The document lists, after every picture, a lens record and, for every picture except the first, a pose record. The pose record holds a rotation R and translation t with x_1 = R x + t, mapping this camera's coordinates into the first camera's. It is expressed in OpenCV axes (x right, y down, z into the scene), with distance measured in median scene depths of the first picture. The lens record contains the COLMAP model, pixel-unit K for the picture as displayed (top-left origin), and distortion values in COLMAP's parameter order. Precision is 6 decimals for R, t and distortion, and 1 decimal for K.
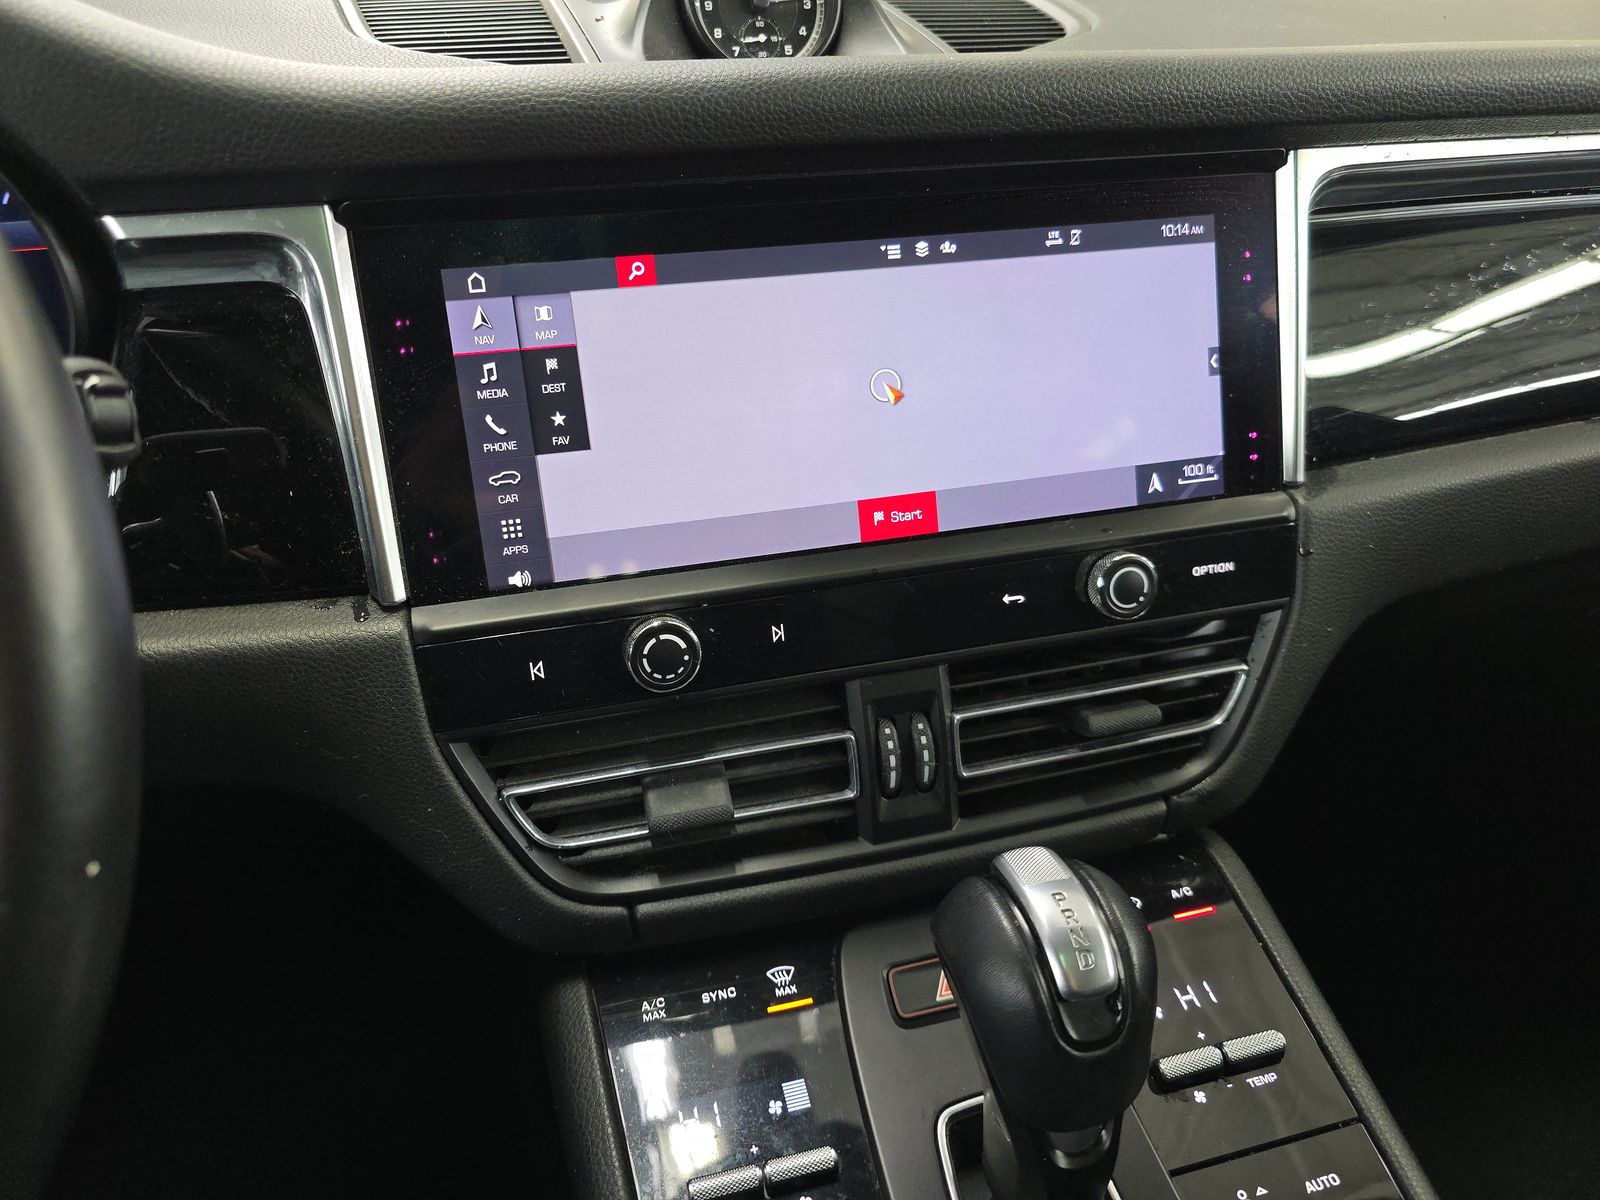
lens RADIAL K [[1069.4, 0, 799.8], [0, 1069.4, 591.6], [0, 0, 1]] dist [0.045567, -0.035533]
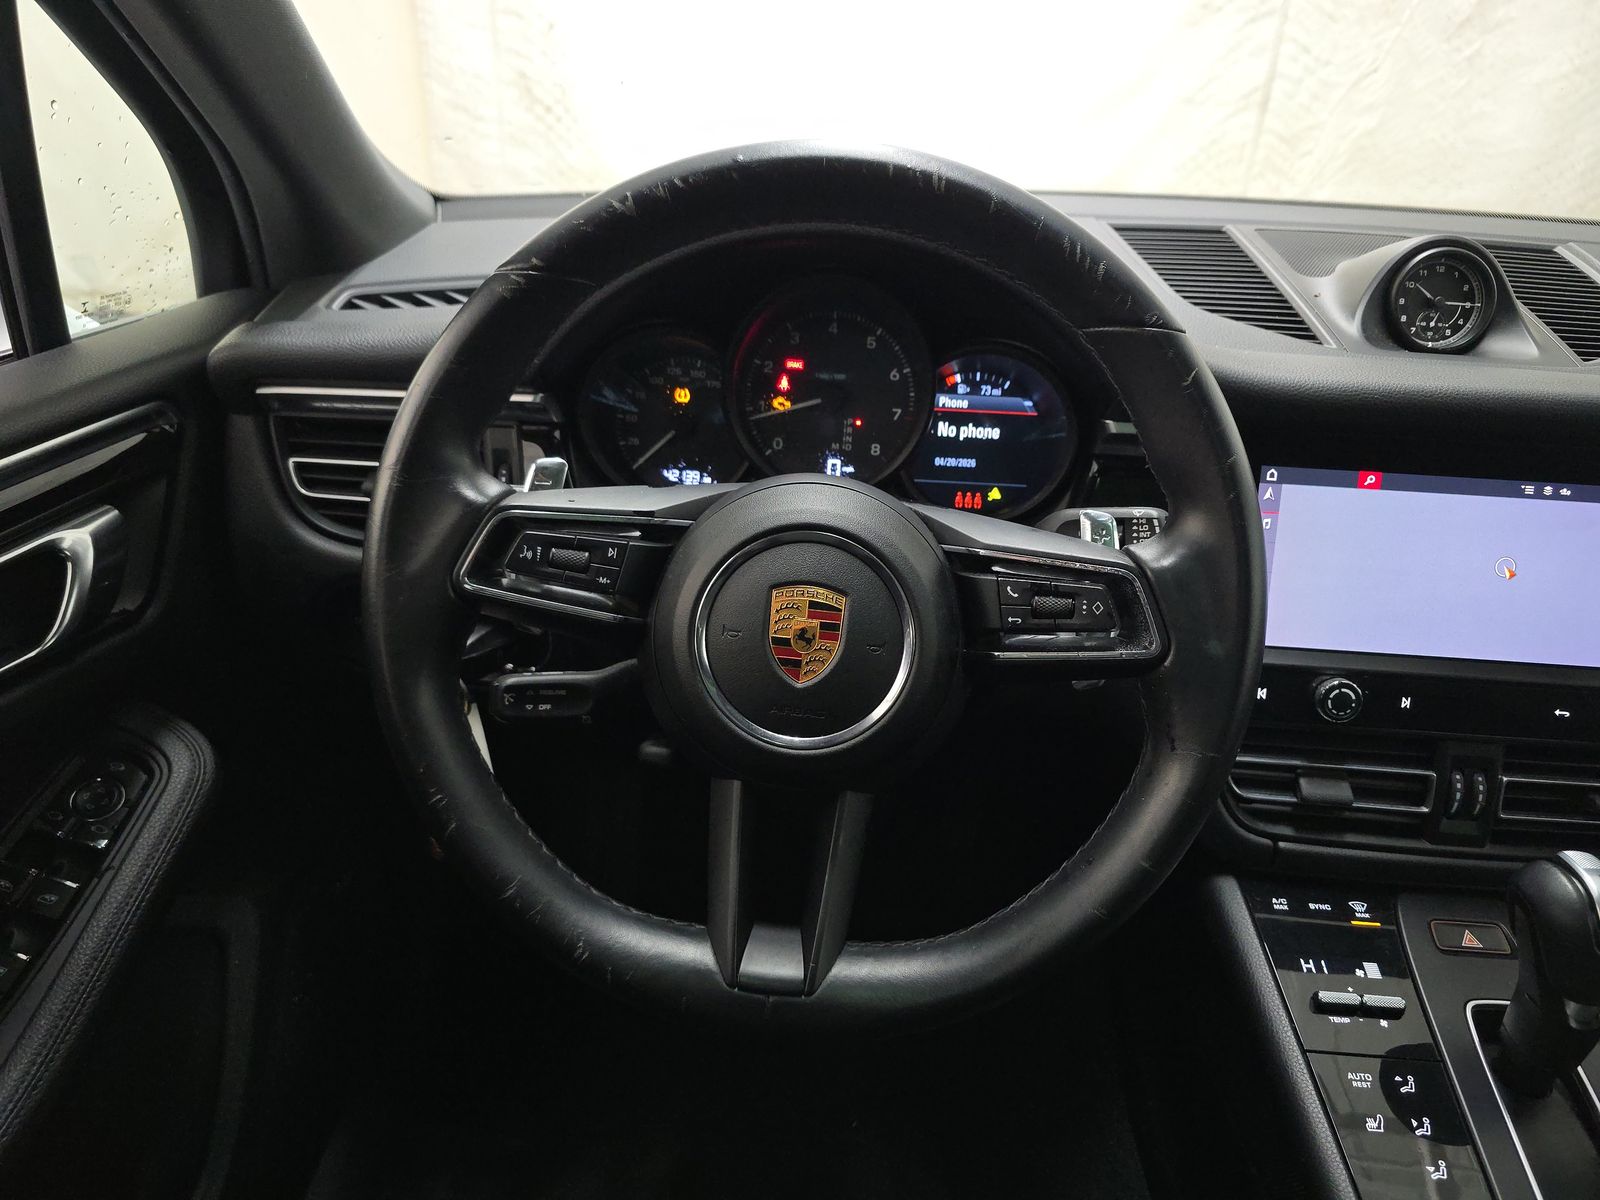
lens RADIAL K [[1086.2, 0, 800.0], [0, 1086.2, 600.0], [0, 0, 1]] dist [-0.002405, 0.000526]
pose [[0.948261, 0.195542, -0.250130, -0.514541], [-0.201798, 0.979427, 0.000645, 0.070930], [0.245110, 0.049864, 0.968212, -0.856877]]
